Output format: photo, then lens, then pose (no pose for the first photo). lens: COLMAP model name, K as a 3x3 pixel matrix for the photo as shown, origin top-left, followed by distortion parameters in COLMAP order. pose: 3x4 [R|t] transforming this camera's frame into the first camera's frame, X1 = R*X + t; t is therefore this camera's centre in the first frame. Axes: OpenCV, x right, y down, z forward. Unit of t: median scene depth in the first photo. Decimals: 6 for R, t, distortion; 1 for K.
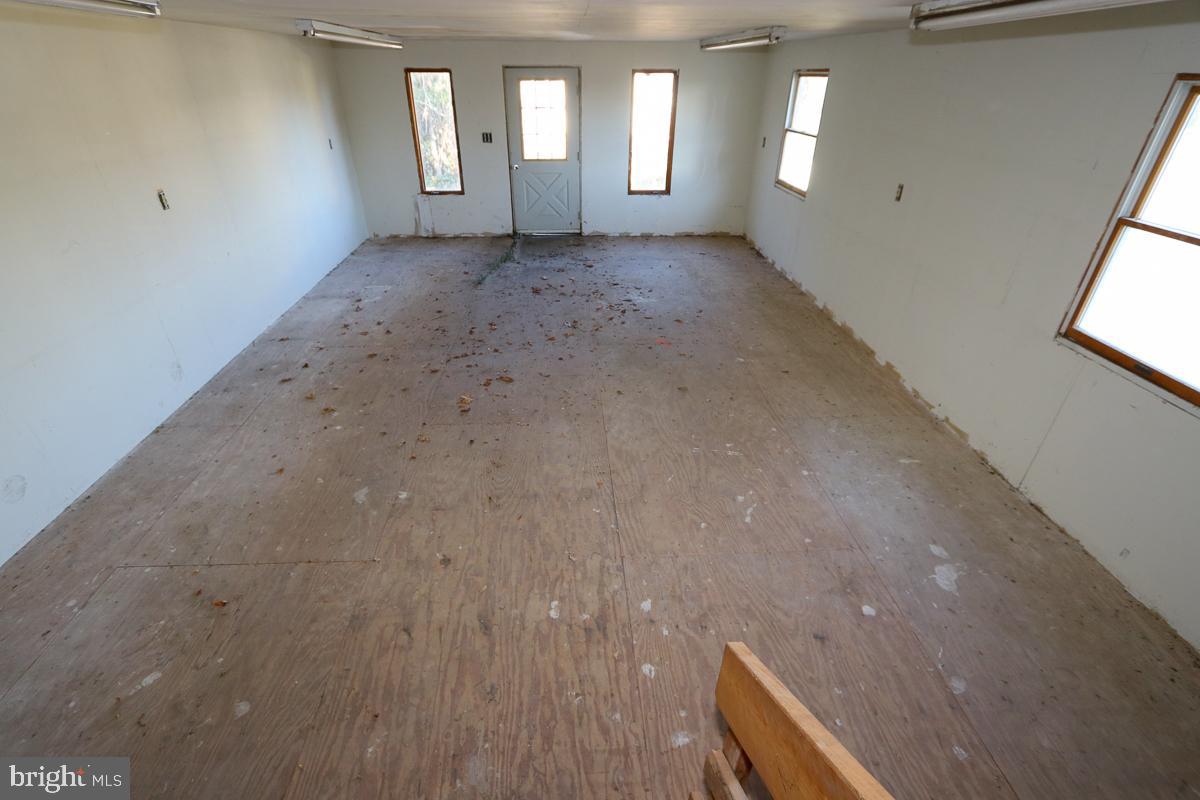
lens RADIAL K [[552.2, 0, 591.6], [0, 552.2, 402.8], [0, 0, 1]] dist [-0.018382, 0.003325]
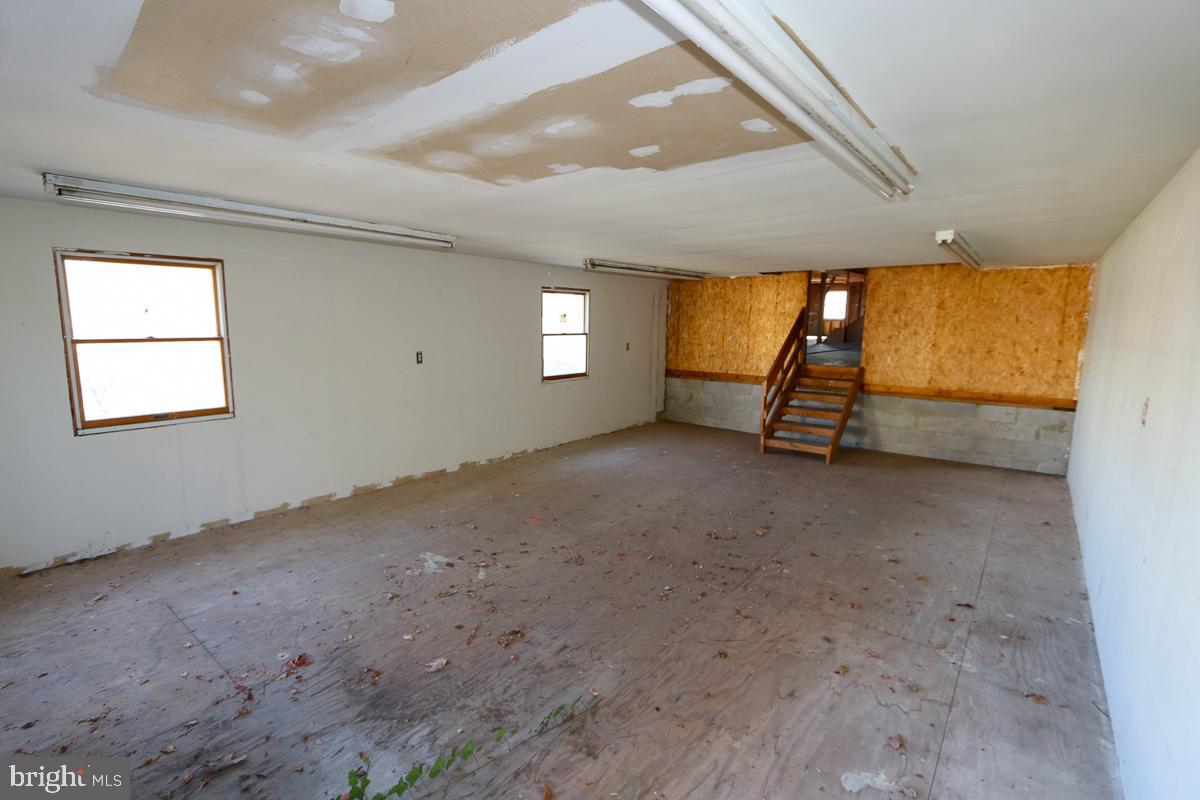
lens RADIAL K [[552.2, 0, 589.7], [0, 552.2, 405.2], [0, 0, 1]] dist [-0.018382, 0.003325]
pose [[-0.740995, -0.117647, 0.661124, -0.572347], [0.331709, 0.791900, 0.512702, -0.754118], [-0.583862, 0.599210, -0.547770, 1.400944]]
